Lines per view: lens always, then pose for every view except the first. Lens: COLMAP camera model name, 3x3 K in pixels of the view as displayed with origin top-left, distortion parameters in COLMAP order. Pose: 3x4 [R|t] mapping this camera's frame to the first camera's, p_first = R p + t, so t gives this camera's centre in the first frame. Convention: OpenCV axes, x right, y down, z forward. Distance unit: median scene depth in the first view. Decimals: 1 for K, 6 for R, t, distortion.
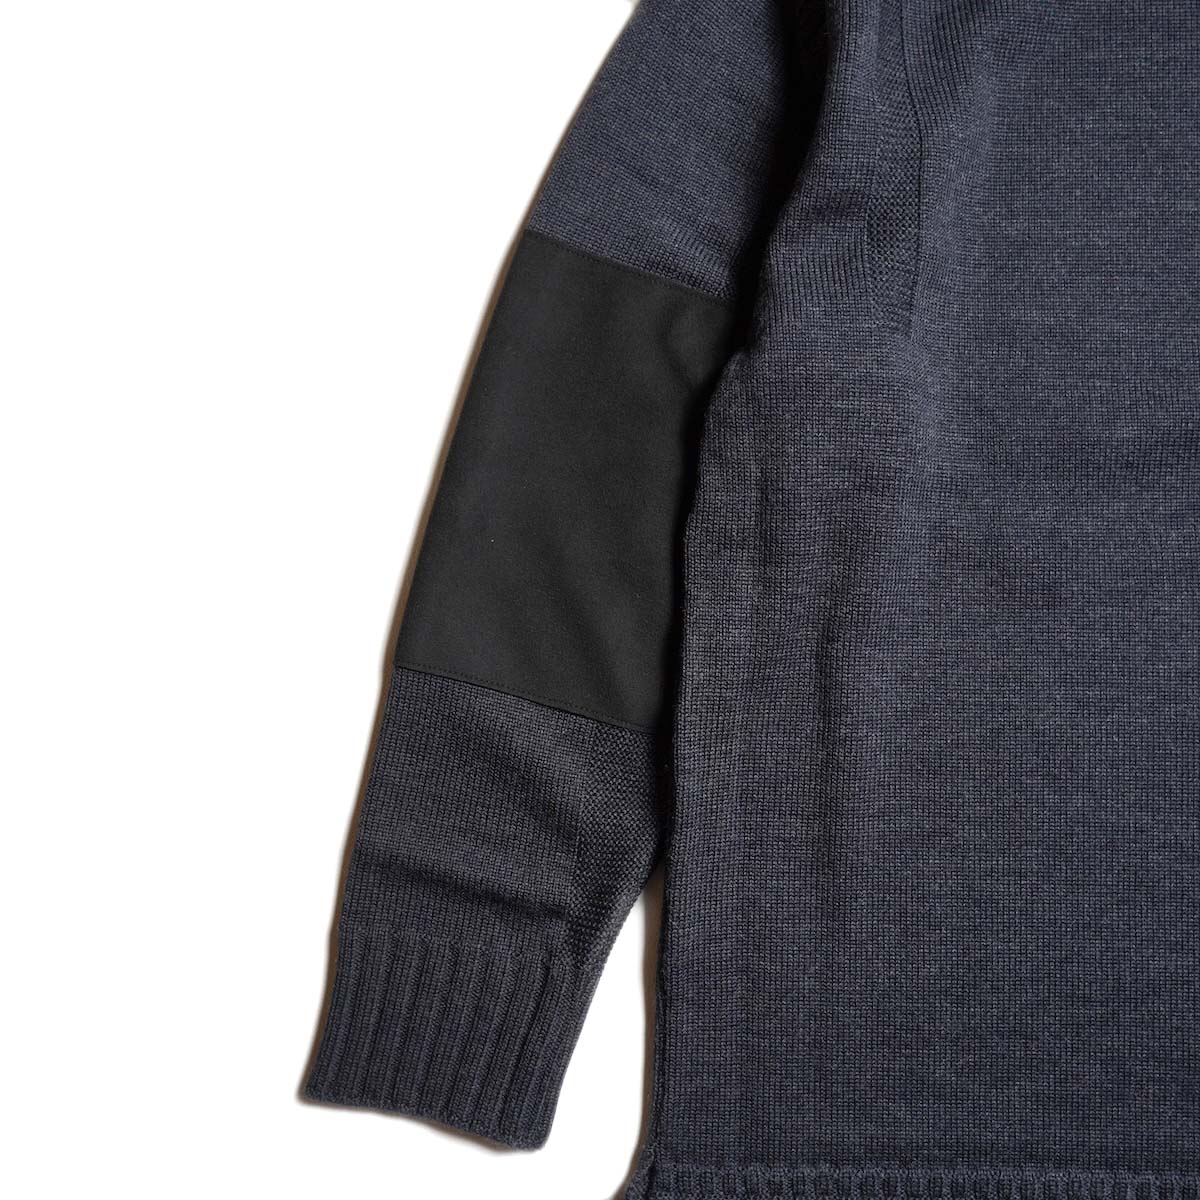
lens RADIAL K [[1417.7, 0, 600.0], [0, 1417.7, 600.0], [0, 0, 1]] dist [-0.008010, 0.007139]
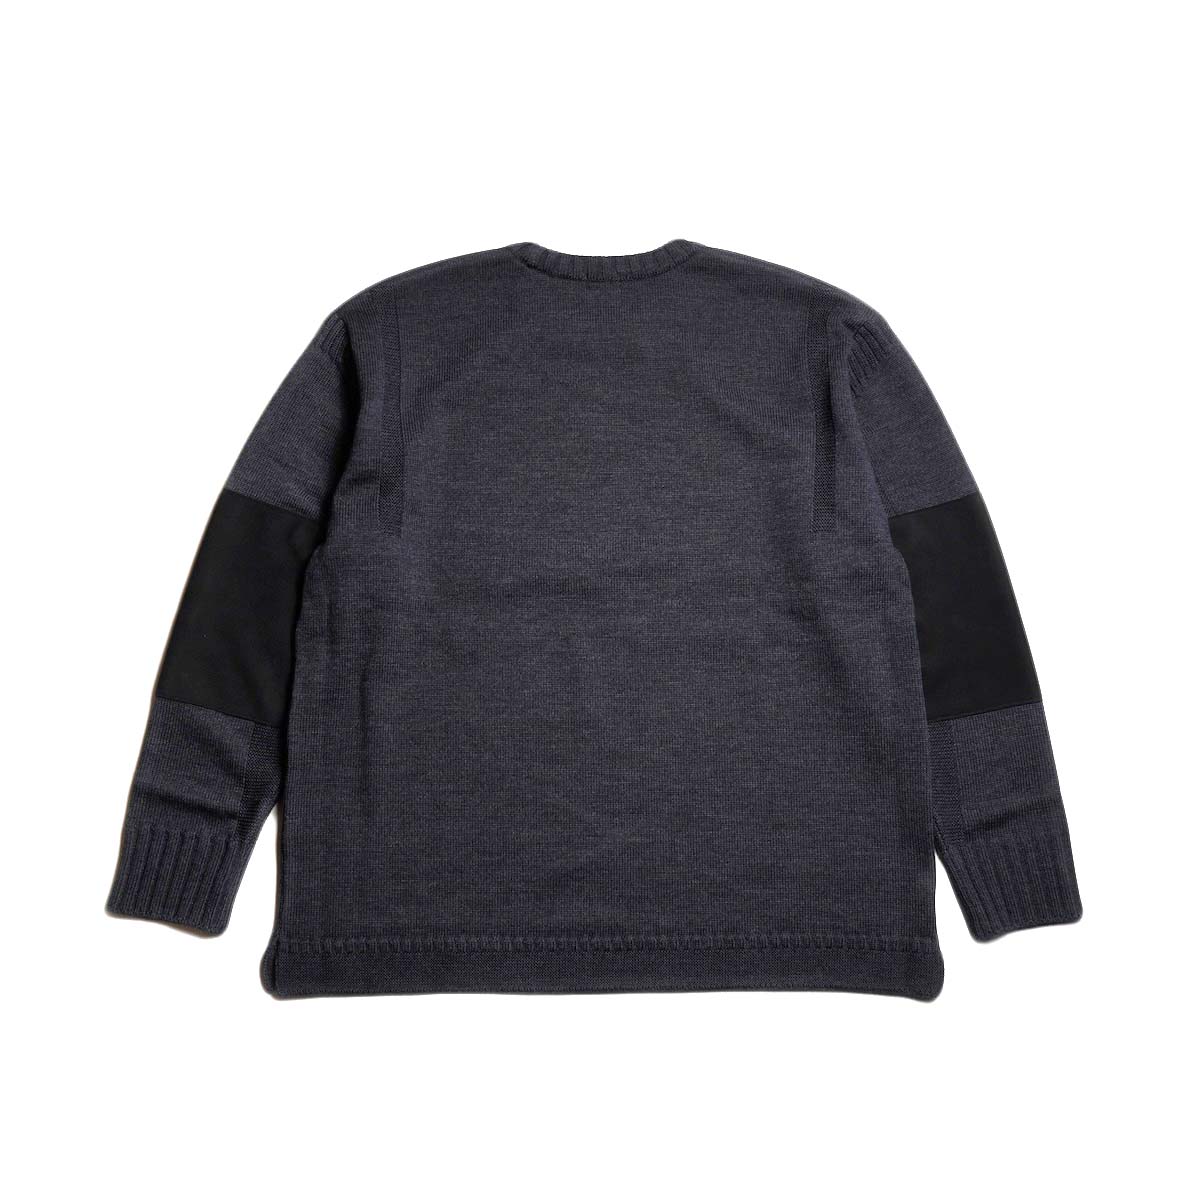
lens RADIAL K [[1417.7, 0, 600.0], [0, 1417.7, 600.0], [0, 0, 1]] dist [-0.008010, 0.007139]
pose [[0.999139, -0.011460, 0.039863, 0.423781], [0.016606, 0.991211, -0.131243, 0.190180], [-0.038009, 0.131792, 0.990548, -1.094211]]
